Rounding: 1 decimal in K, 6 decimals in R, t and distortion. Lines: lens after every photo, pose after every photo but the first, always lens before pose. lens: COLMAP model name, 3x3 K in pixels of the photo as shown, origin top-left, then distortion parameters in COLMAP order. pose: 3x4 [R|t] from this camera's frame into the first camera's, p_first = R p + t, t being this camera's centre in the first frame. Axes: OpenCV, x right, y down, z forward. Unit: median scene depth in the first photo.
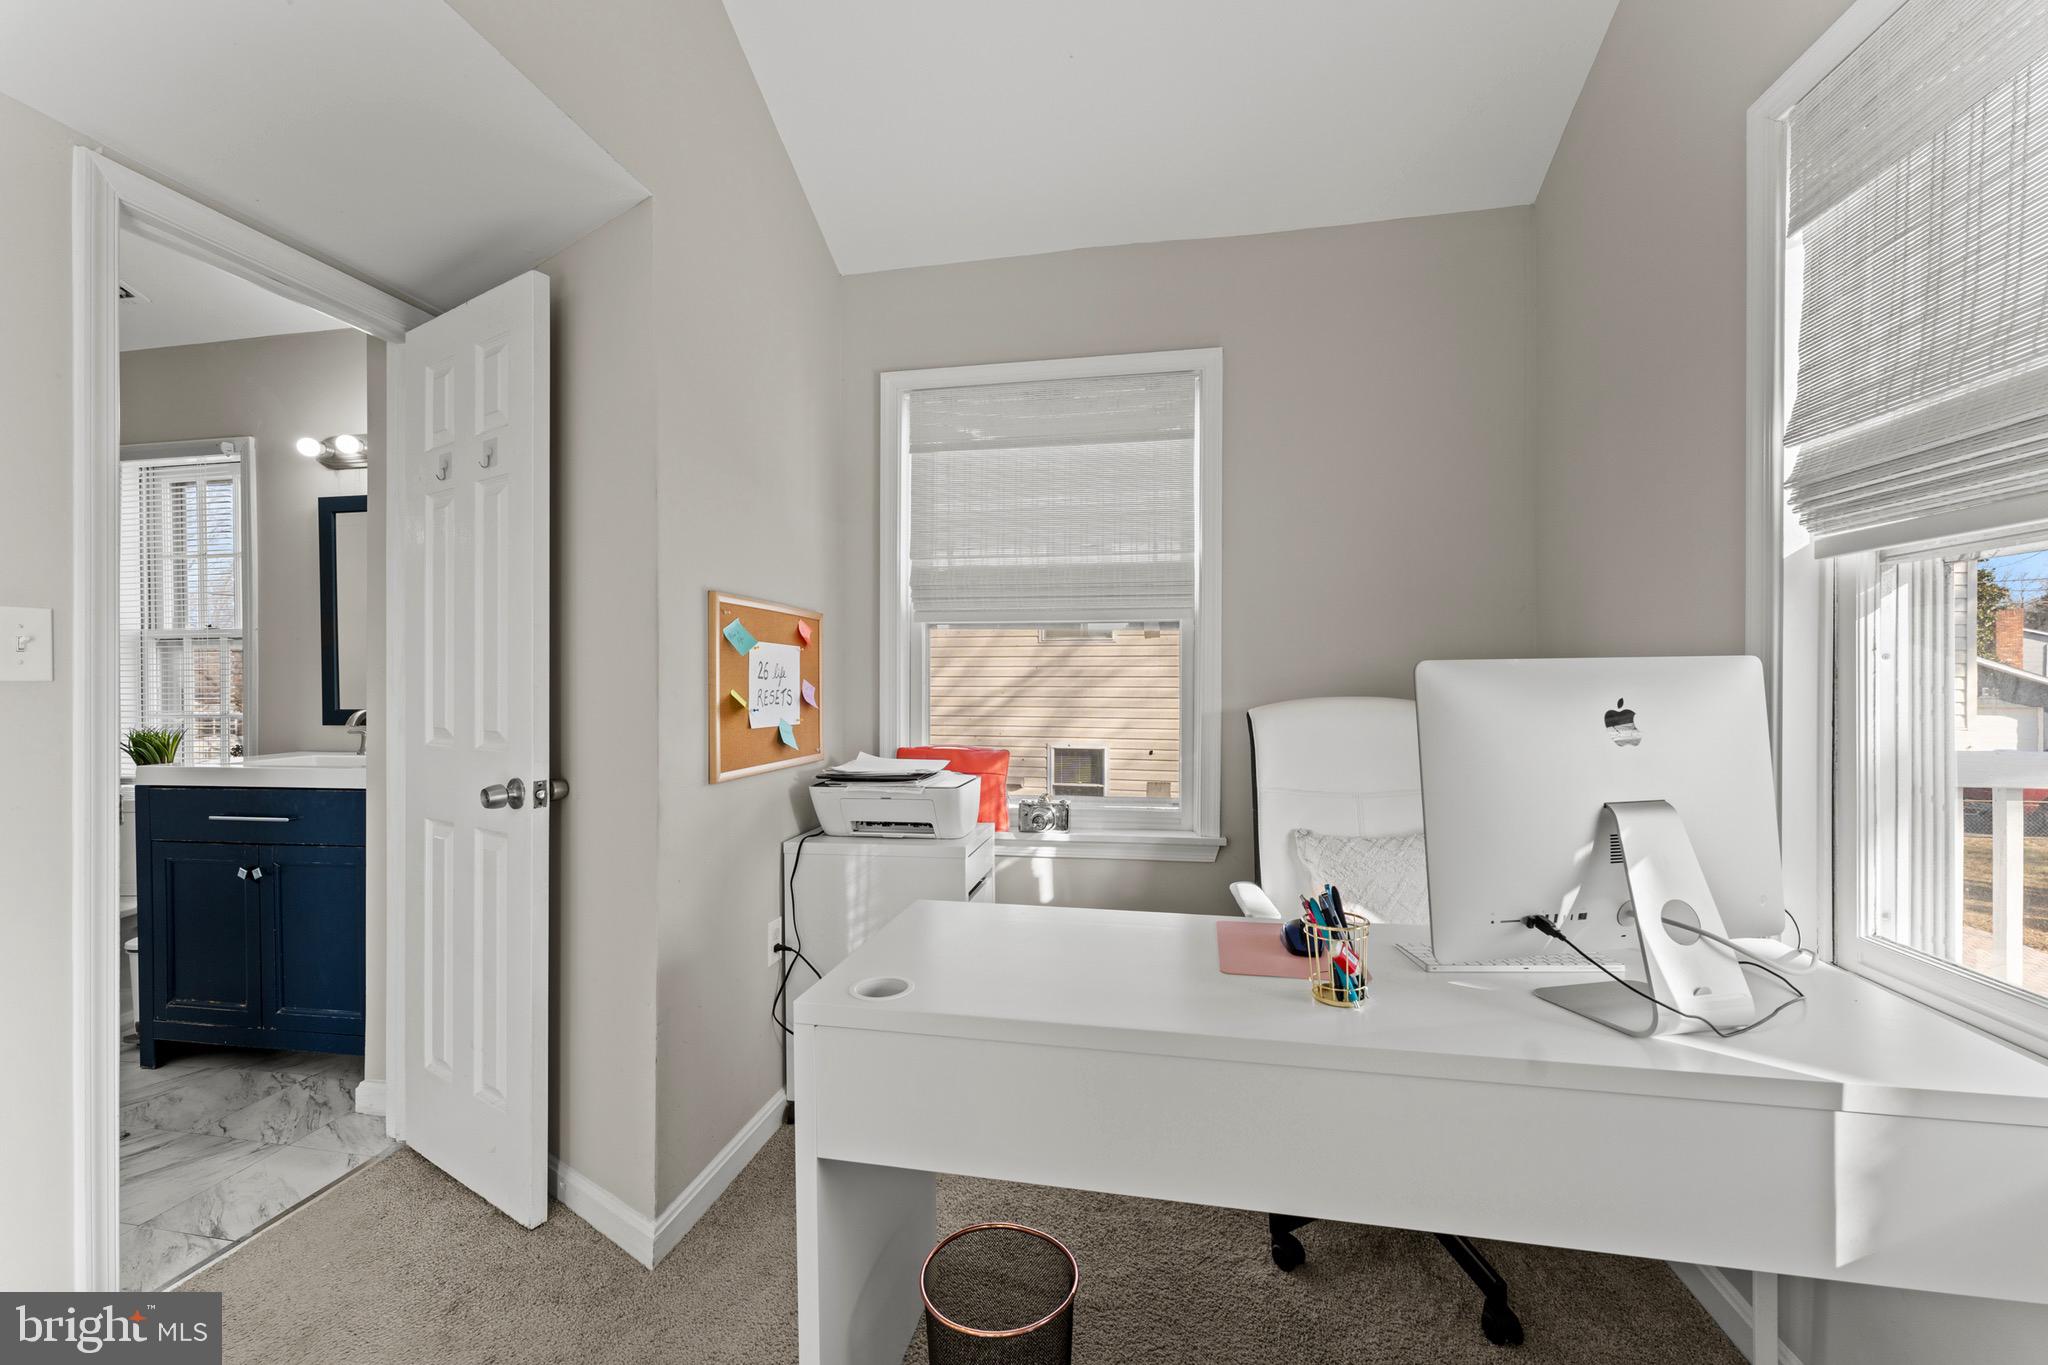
lens RADIAL K [[818.5, 0, 1029.0], [0, 818.5, 686.2], [0, 0, 1]] dist [0.002080, -0.000634]
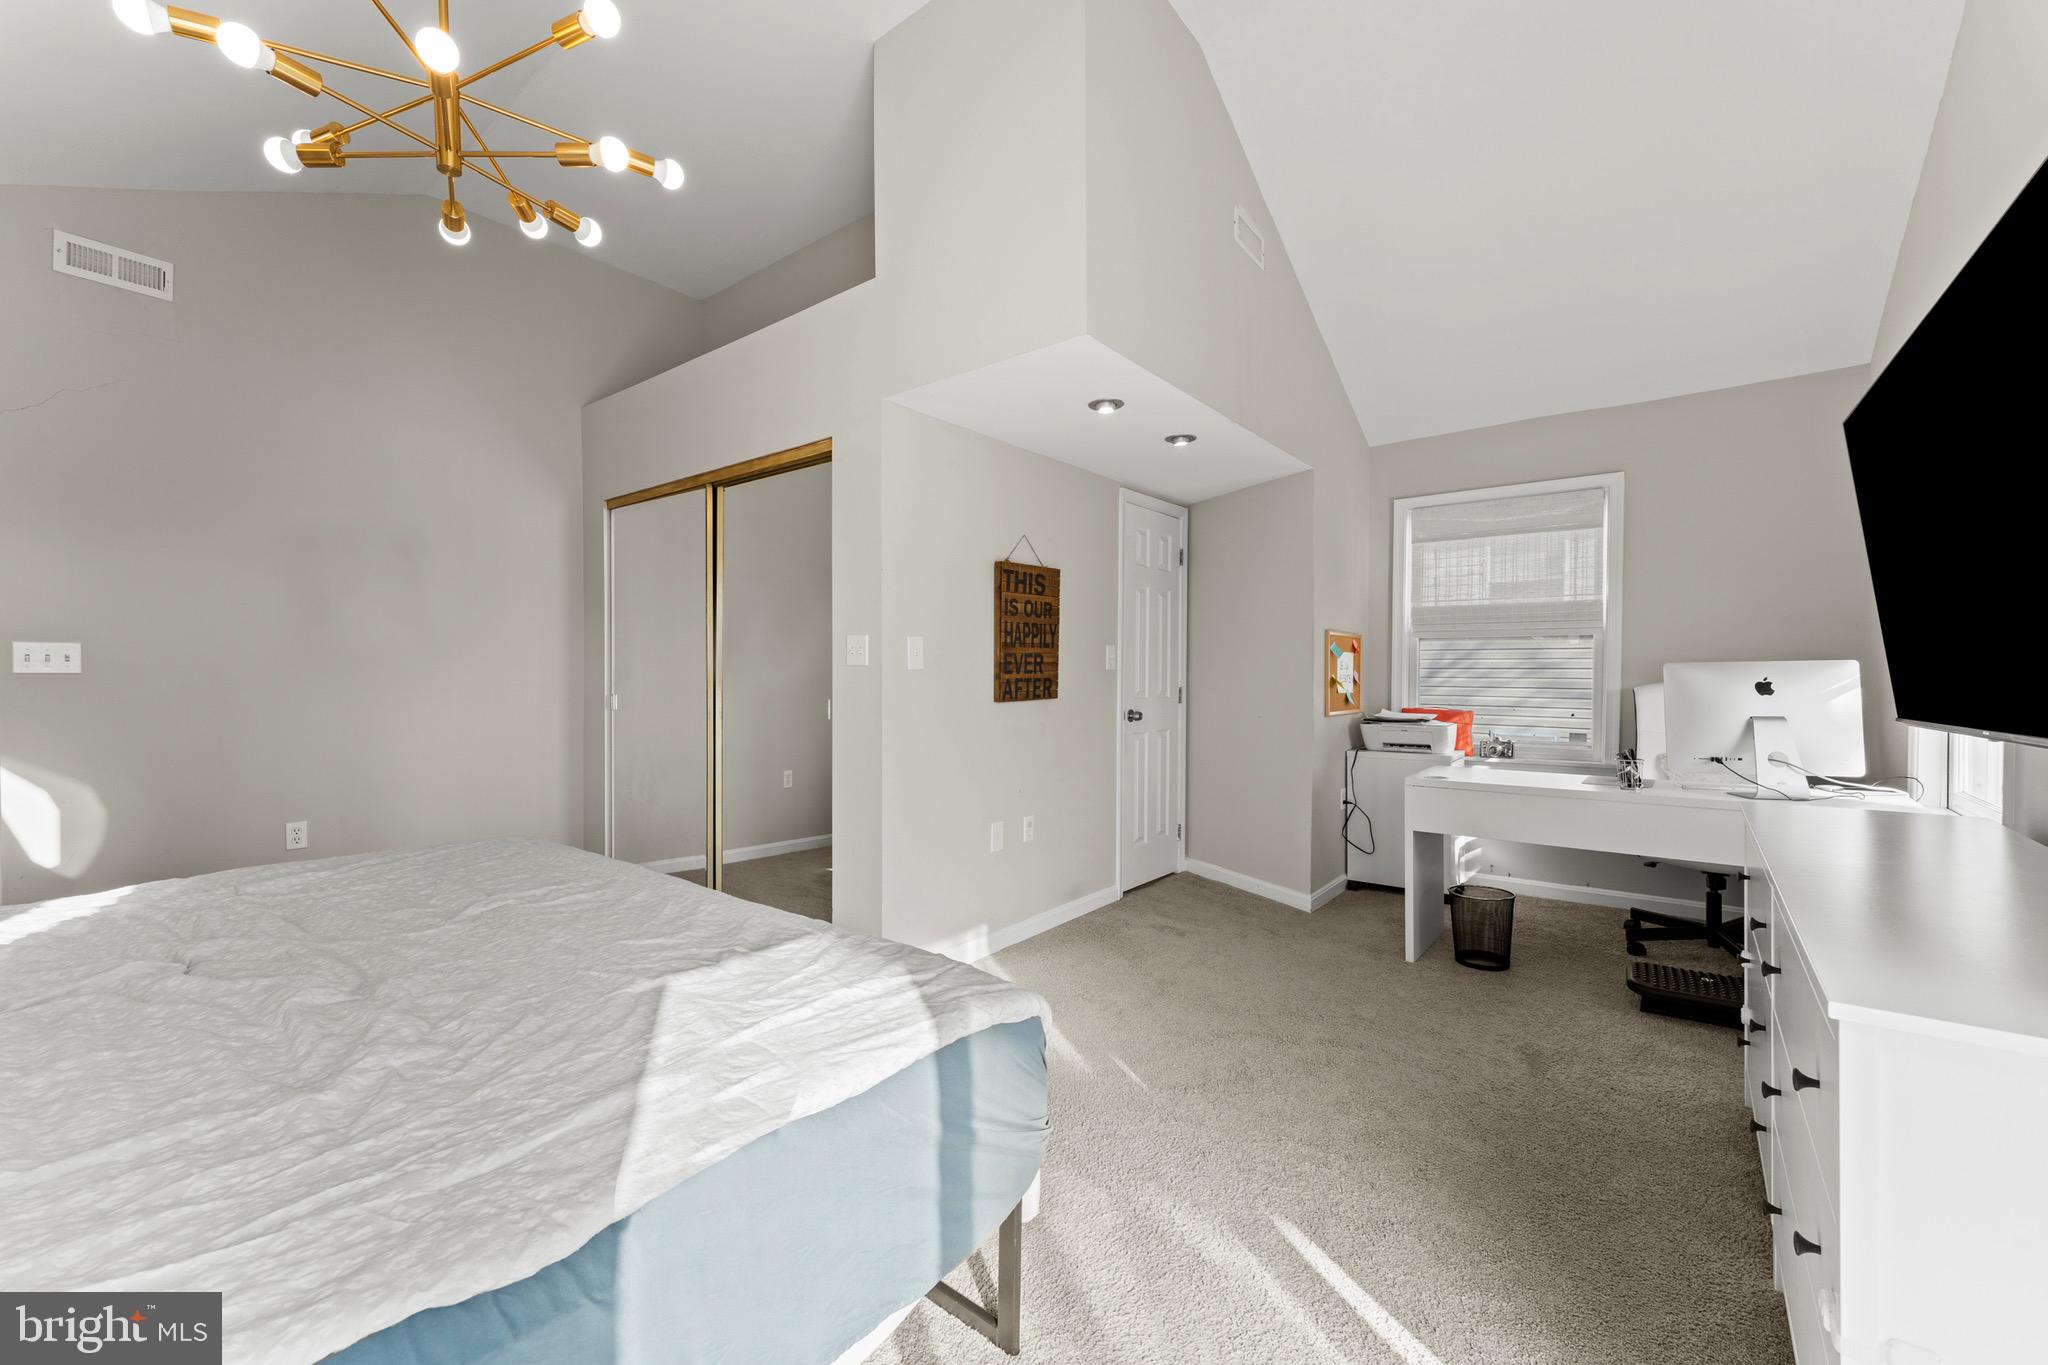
lens RADIAL K [[818.5, 0, 1004.5], [0, 818.5, 683.6], [0, 0, 1]] dist [0.002080, -0.000634]
pose [[0.879253, 0.011212, -0.476222, -0.078798], [-0.004738, 0.999879, 0.014794, 0.000268], [0.476331, -0.010751, 0.879200, -1.108574]]
